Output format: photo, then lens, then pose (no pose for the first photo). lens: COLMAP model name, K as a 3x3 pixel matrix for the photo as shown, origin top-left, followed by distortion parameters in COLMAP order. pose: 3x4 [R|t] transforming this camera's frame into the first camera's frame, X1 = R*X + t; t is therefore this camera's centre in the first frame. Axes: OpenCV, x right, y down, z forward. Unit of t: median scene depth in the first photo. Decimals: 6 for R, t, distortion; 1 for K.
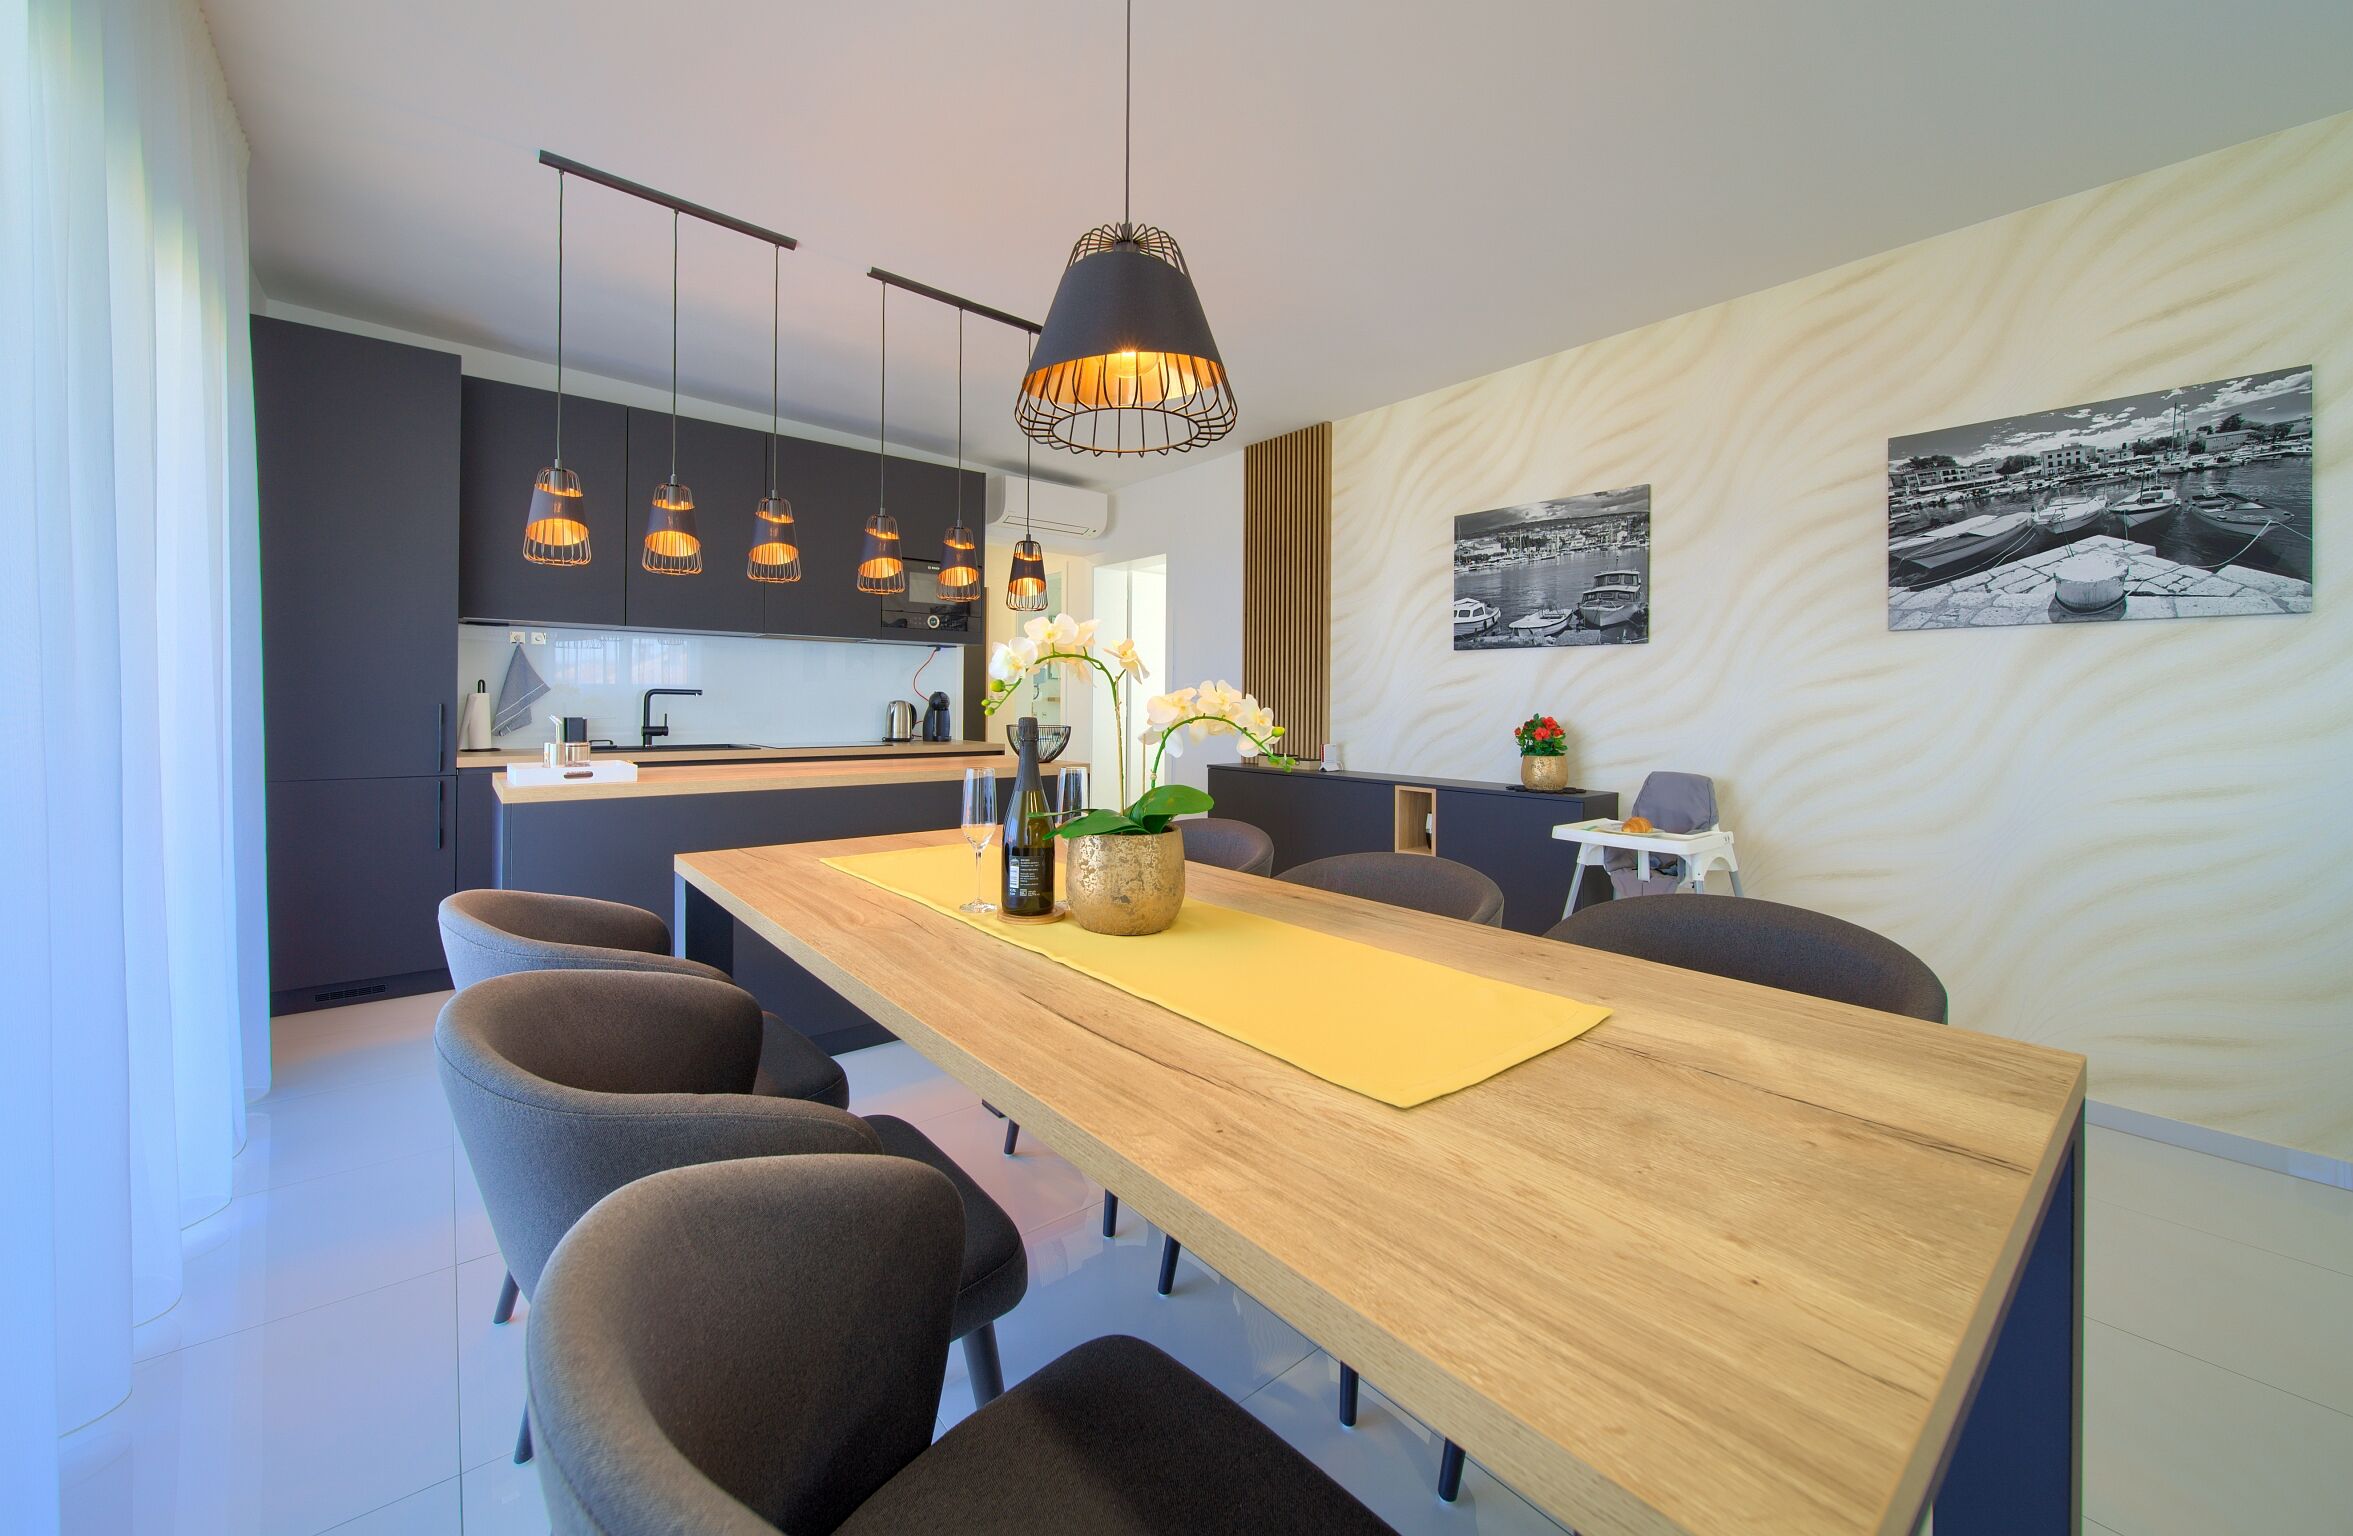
lens RADIAL K [[871.8, 0, 1139.9], [0, 871.8, 698.9], [0, 0, 1]] dist [-0.001088, -0.000148]
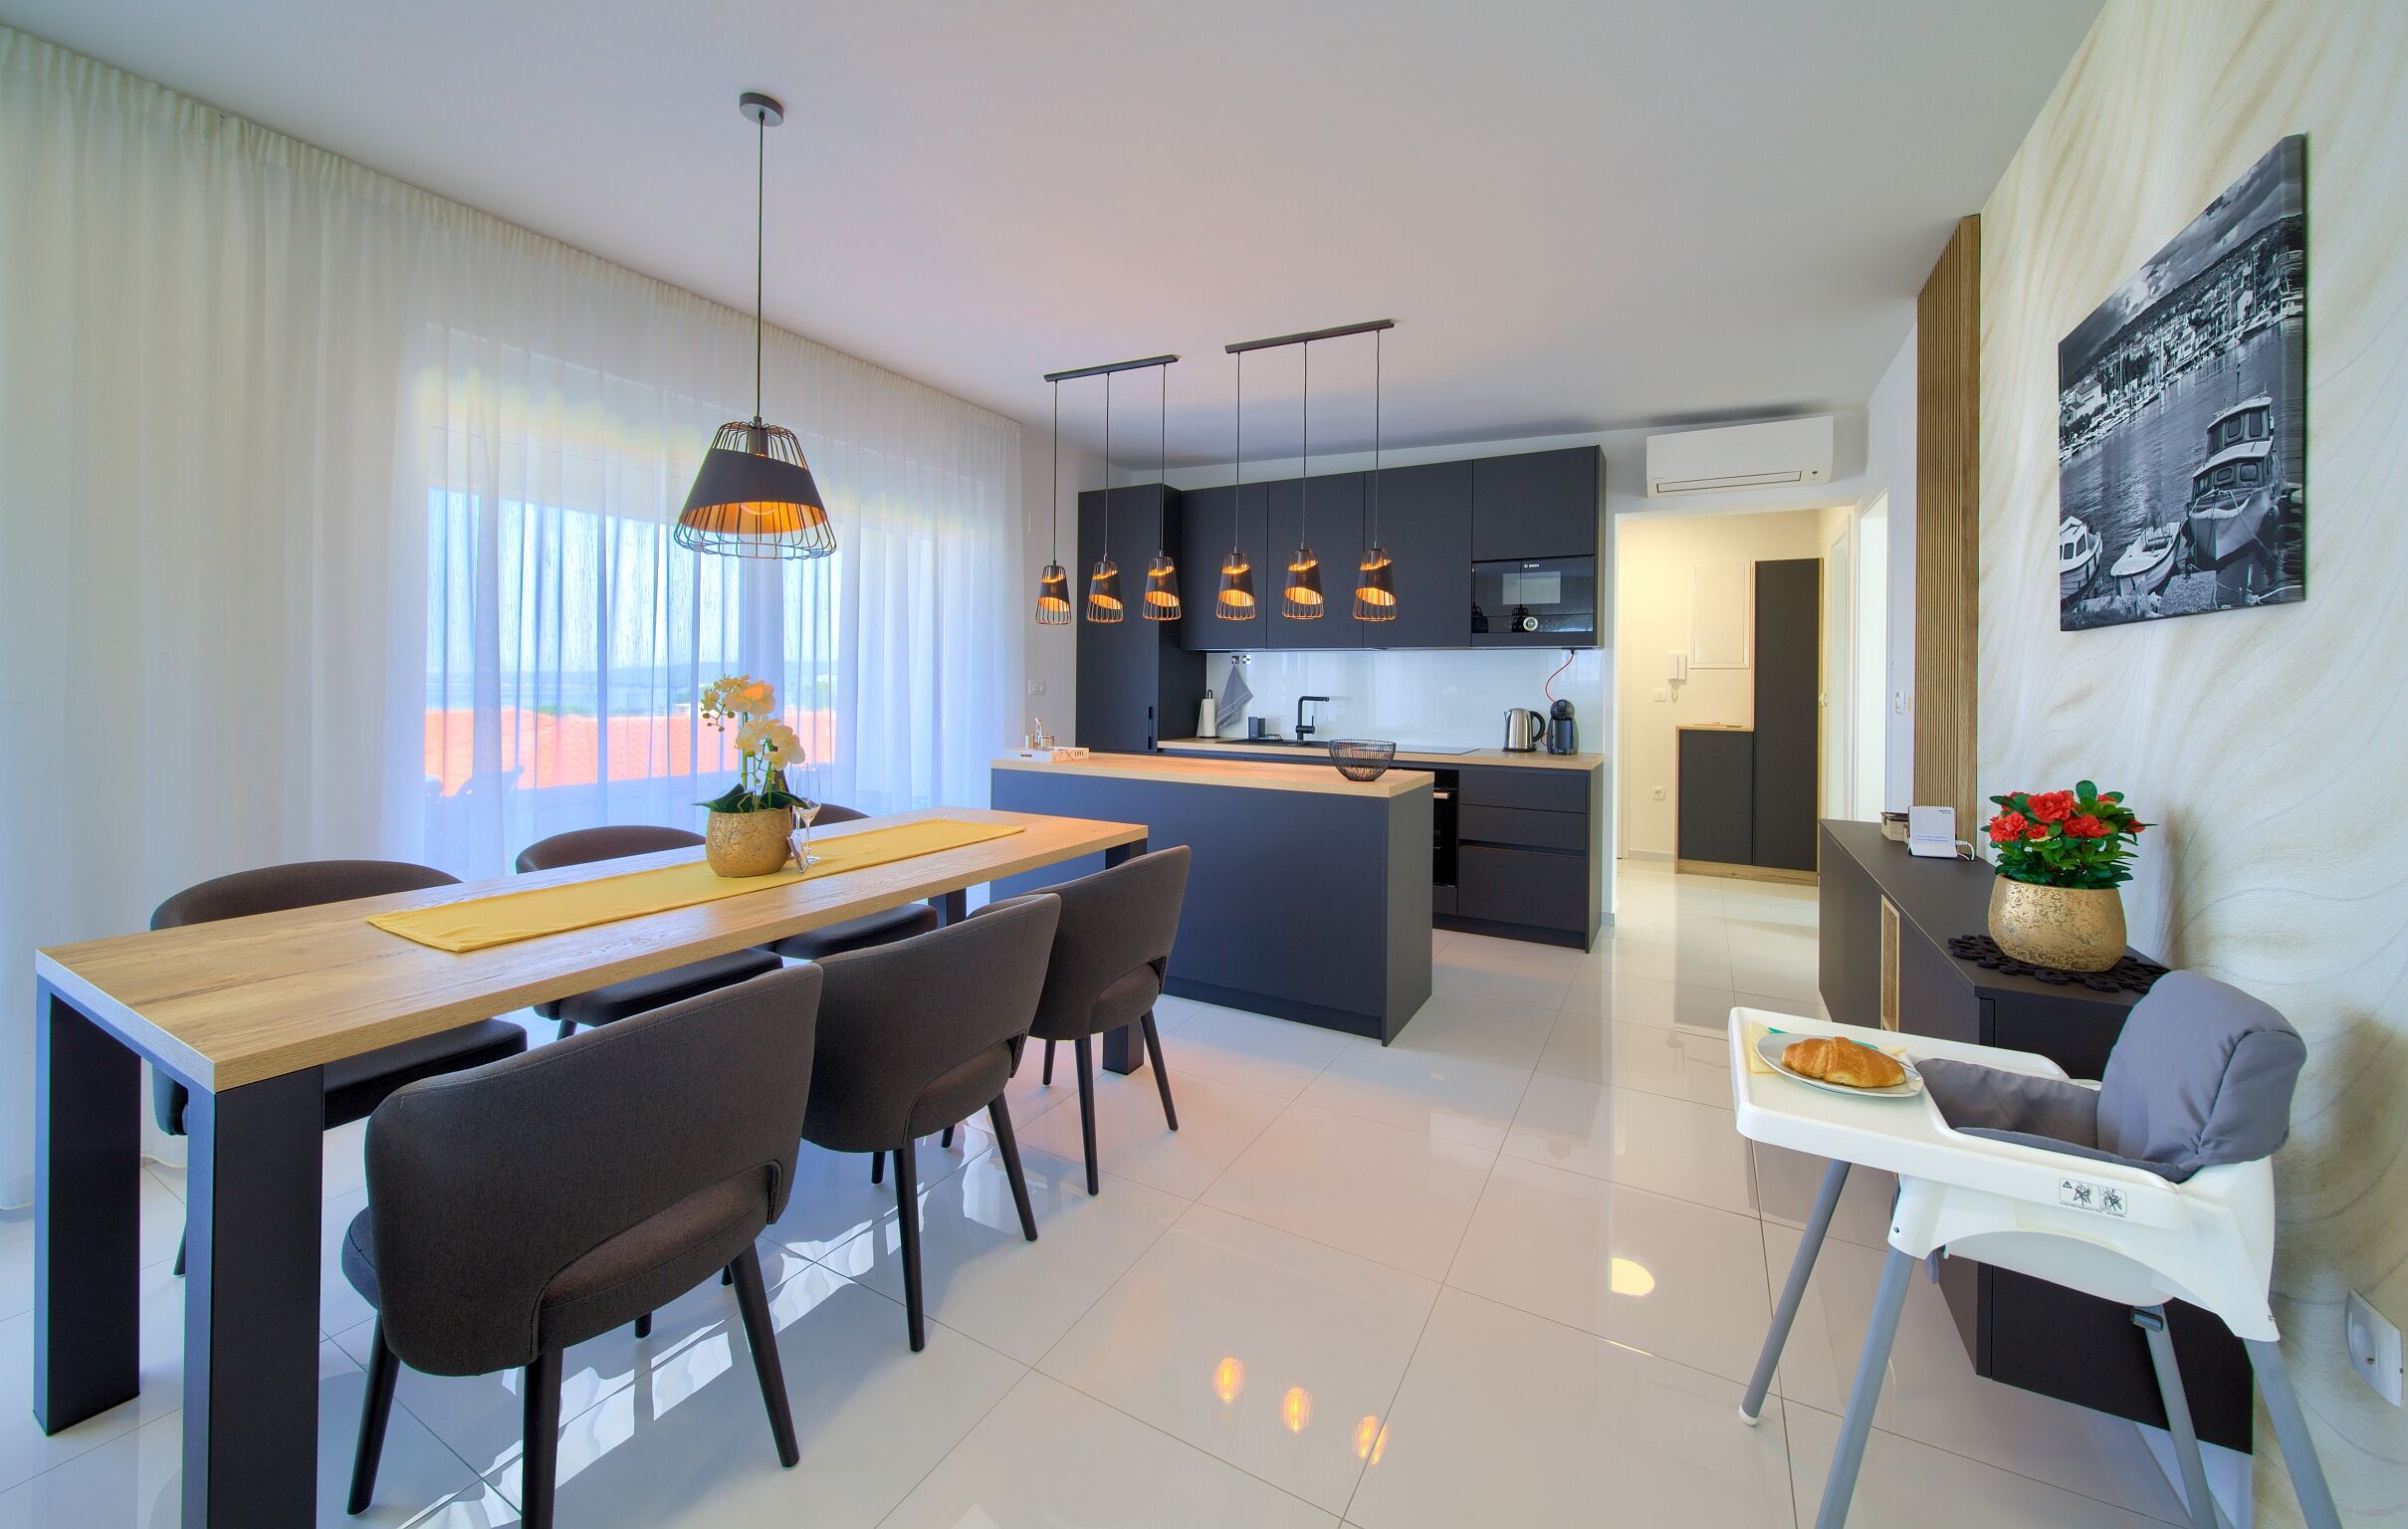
lens RADIAL K [[895.3, 0, 1211.9], [0, 895.3, 679.2], [0, 0, 1]] dist [0.000286, -0.000046]
pose [[0.384603, -0.007538, -0.923051, 0.672912], [-0.004280, 0.999941, -0.009949, -0.025610], [0.923072, 0.007777, 0.384548, 0.432471]]
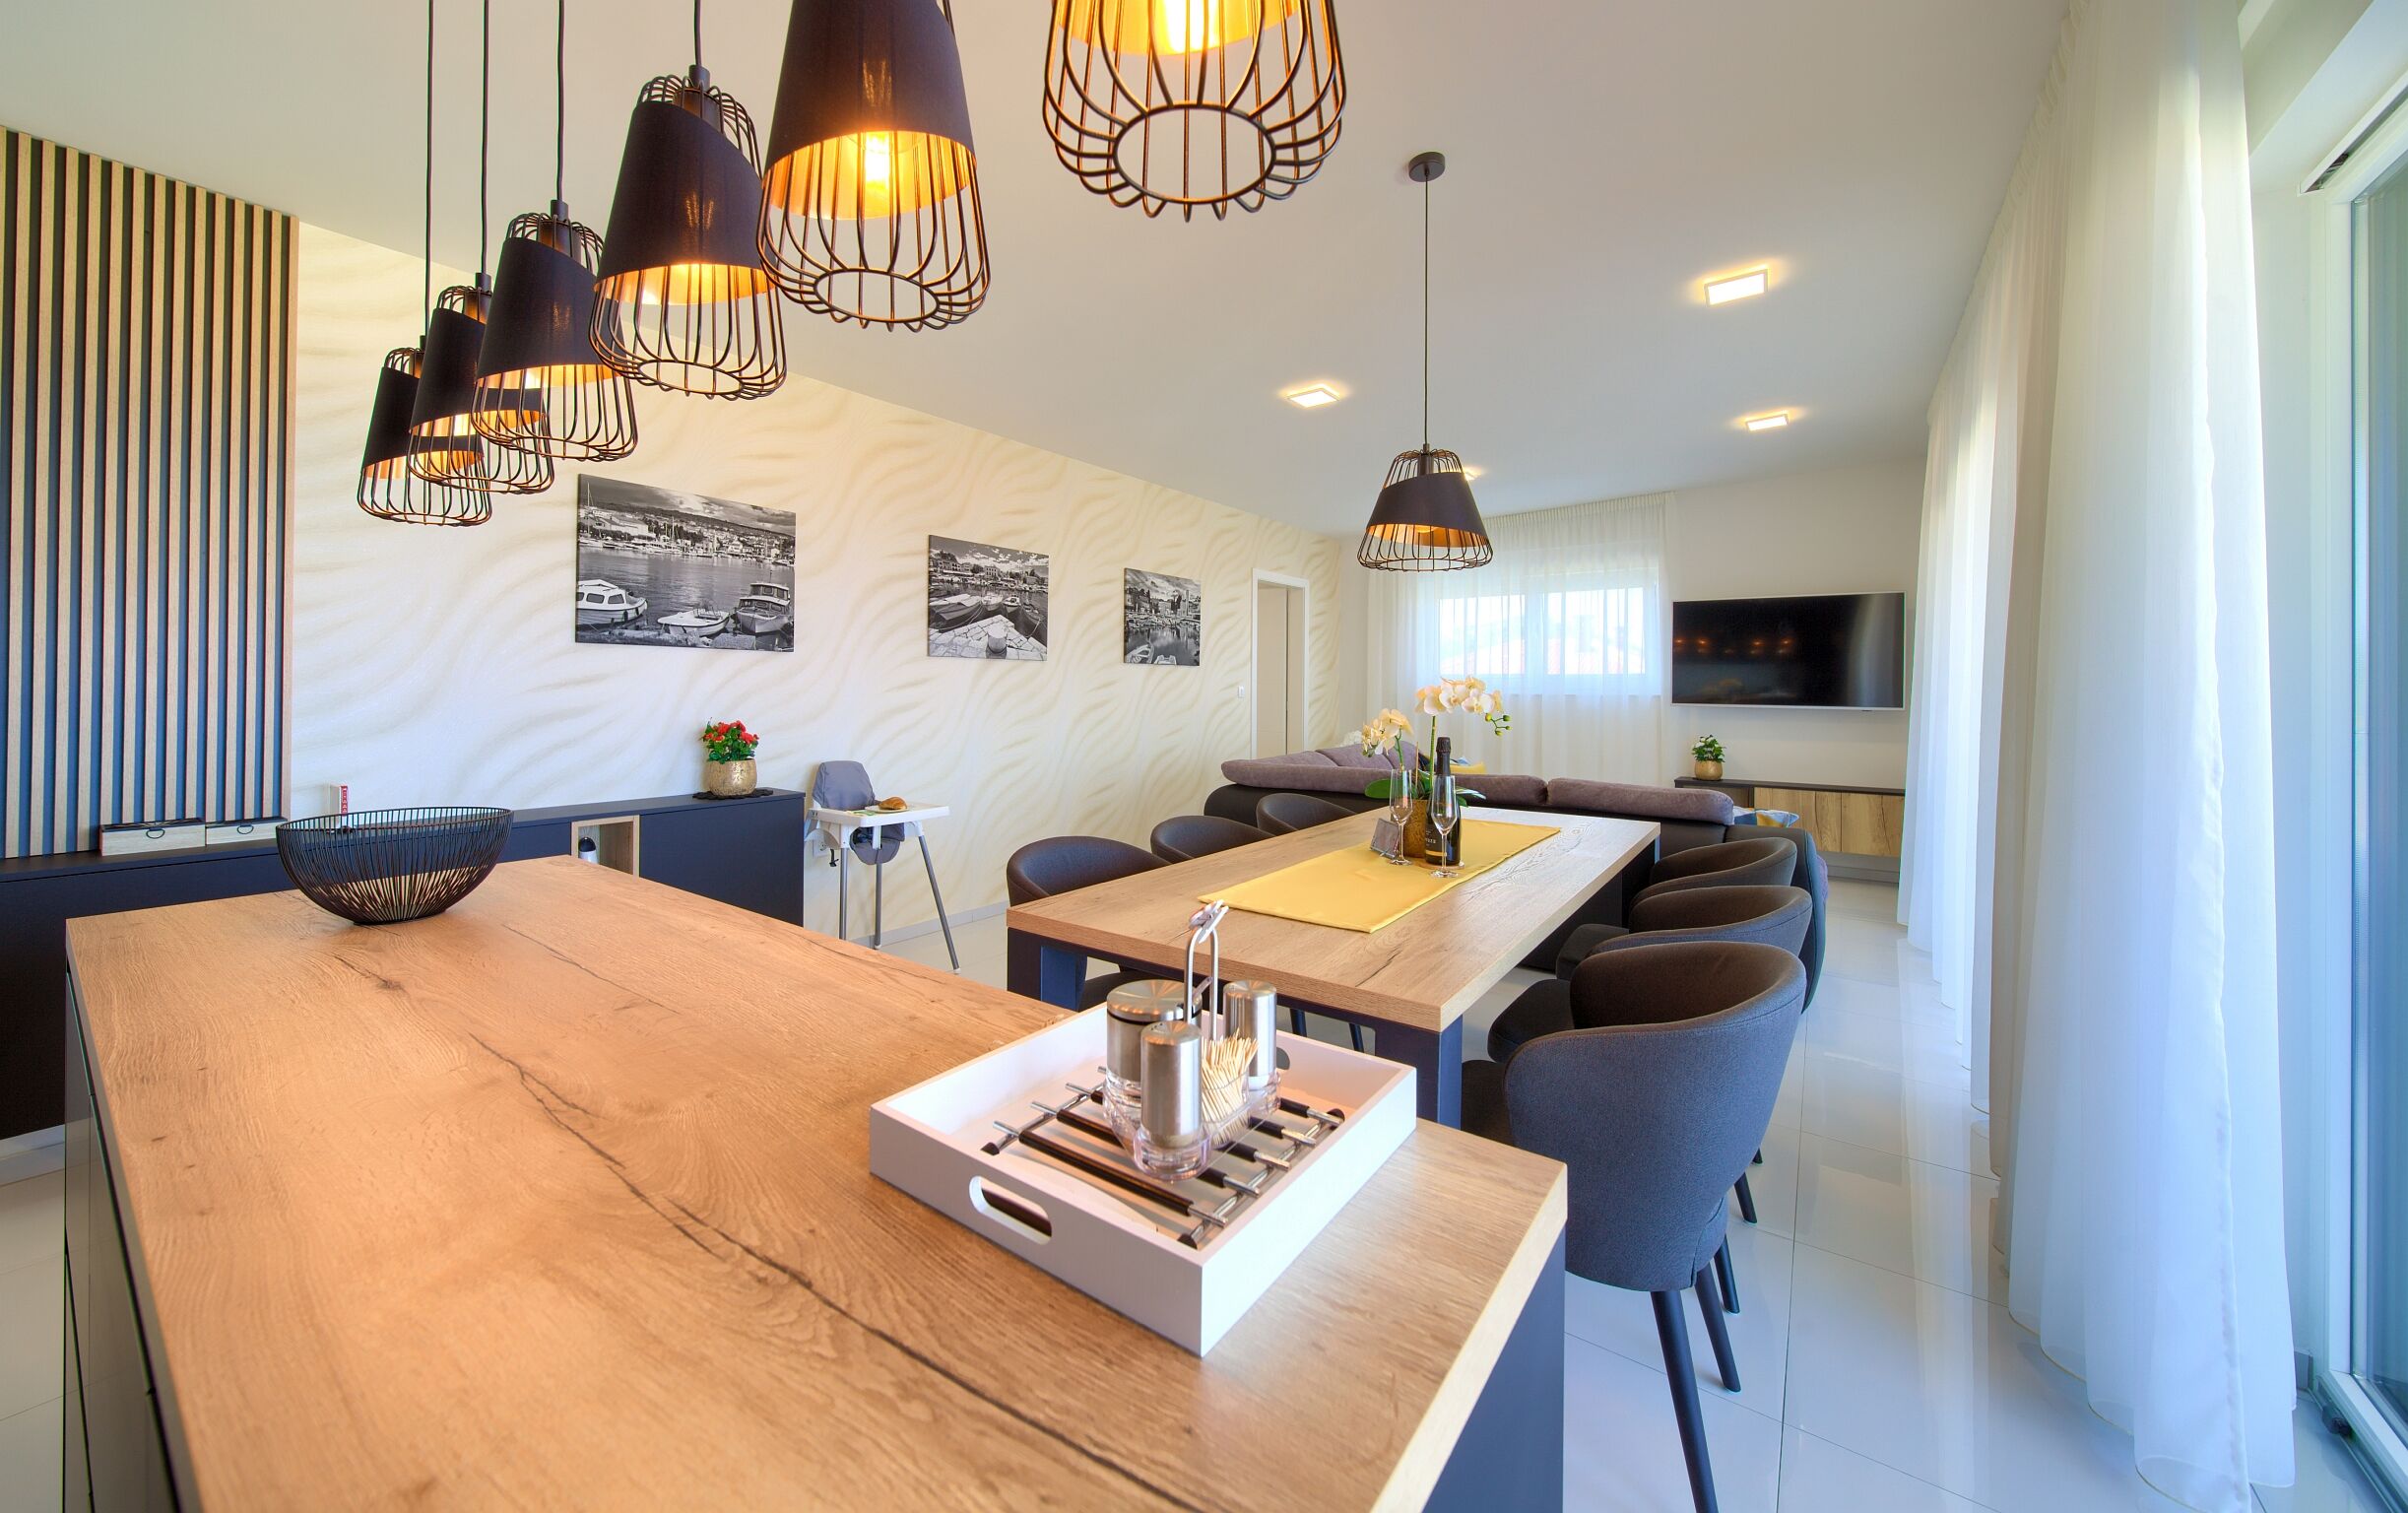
lens RADIAL K [[866.1, 0, 1197.4], [0, 866.1, 684.2], [0, 0, 1]] dist [-0.000128, 0.000014]
pose [[-0.263029, -0.005419, 0.964773, -0.593615], [-0.010439, 0.999942, 0.002770, -0.027460], [-0.964731, -0.009342, -0.263071, 0.713000]]
